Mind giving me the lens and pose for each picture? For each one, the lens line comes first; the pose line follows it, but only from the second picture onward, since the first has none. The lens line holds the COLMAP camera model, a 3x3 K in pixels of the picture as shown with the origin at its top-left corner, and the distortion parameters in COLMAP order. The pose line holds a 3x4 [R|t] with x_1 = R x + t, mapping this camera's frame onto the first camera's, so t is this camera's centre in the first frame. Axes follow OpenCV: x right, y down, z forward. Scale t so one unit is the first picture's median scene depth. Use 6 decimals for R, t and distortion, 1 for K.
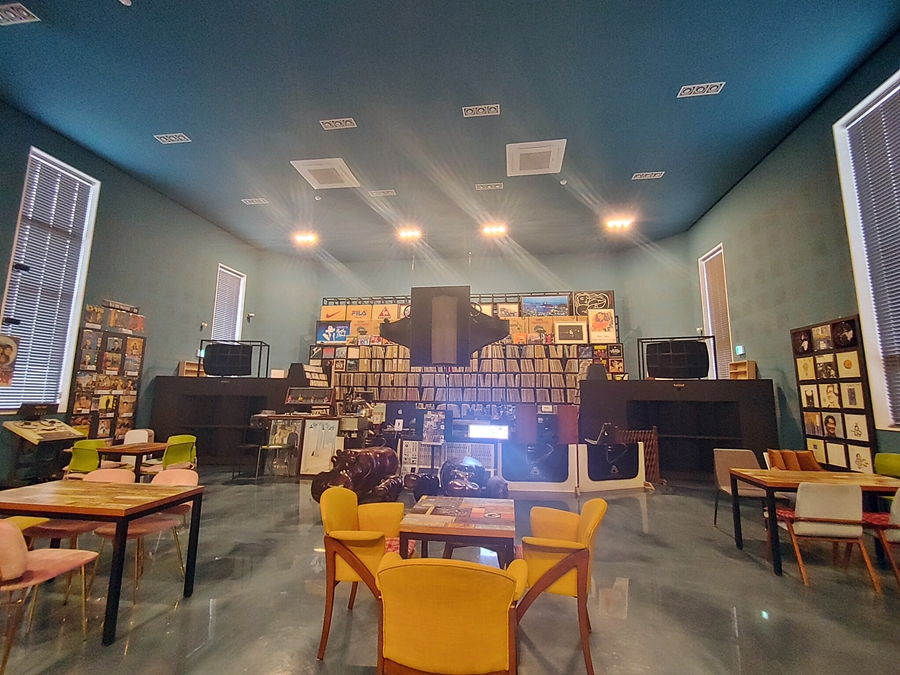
lens RADIAL K [[388.1, 0, 450.0], [0, 388.1, 337.5], [0, 0, 1]] dist [0.002770, 0.000138]
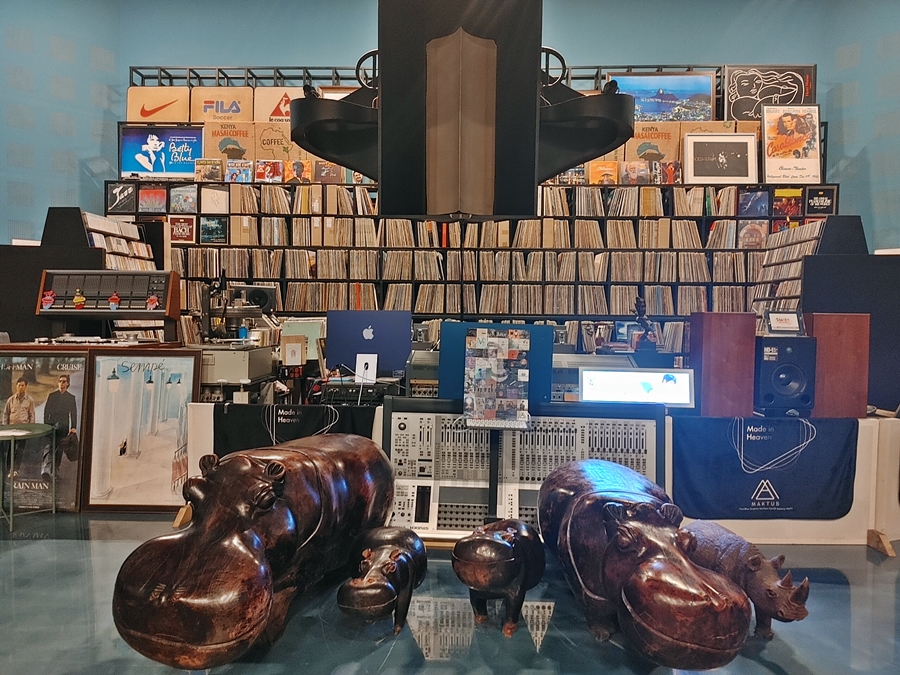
lens RADIAL K [[690.9, 0, 450.0], [0, 690.9, 337.5], [0, 0, 1]] dist [0.039991, -0.008021]
pose [[0.995425, -0.003146, 0.095499, -0.073231], [-0.014237, 0.983417, 0.180798, 0.049671], [-0.094485, -0.181330, 0.978873, 0.230392]]
